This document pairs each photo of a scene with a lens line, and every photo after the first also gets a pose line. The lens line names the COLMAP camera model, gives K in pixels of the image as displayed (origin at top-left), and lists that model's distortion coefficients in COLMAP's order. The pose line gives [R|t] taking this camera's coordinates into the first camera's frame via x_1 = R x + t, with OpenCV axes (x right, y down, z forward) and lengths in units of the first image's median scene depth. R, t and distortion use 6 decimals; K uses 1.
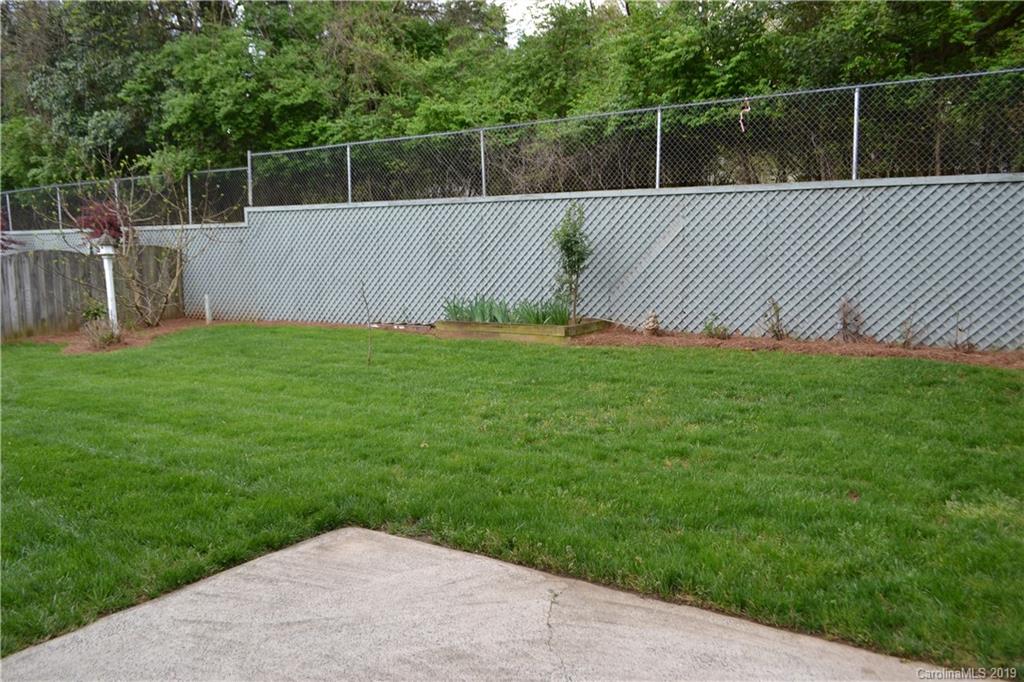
lens RADIAL K [[809.8, 0, 511.1], [0, 809.8, 342.0], [0, 0, 1]] dist [-0.017068, -0.006595]
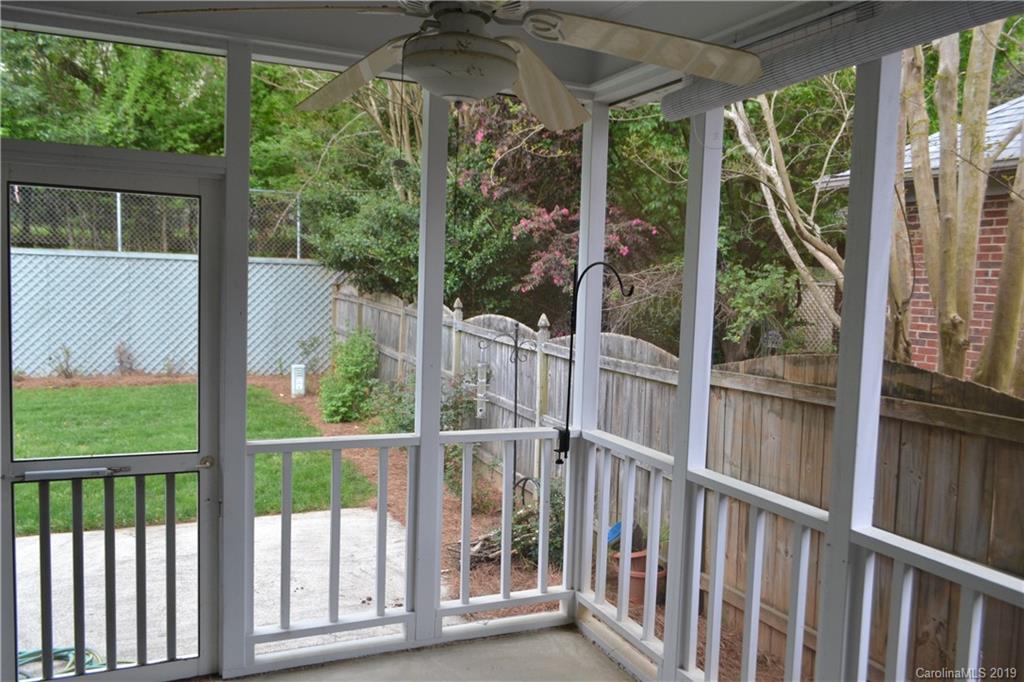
lens RADIAL K [[809.8, 0, 512.4], [0, 809.8, 342.9], [0, 0, 1]] dist [-0.017068, -0.006595]
pose [[0.532969, -0.037639, 0.845297, -0.348479], [0.068964, 0.997619, 0.000939, -0.010386], [-0.843319, 0.057795, 0.534296, -0.228149]]
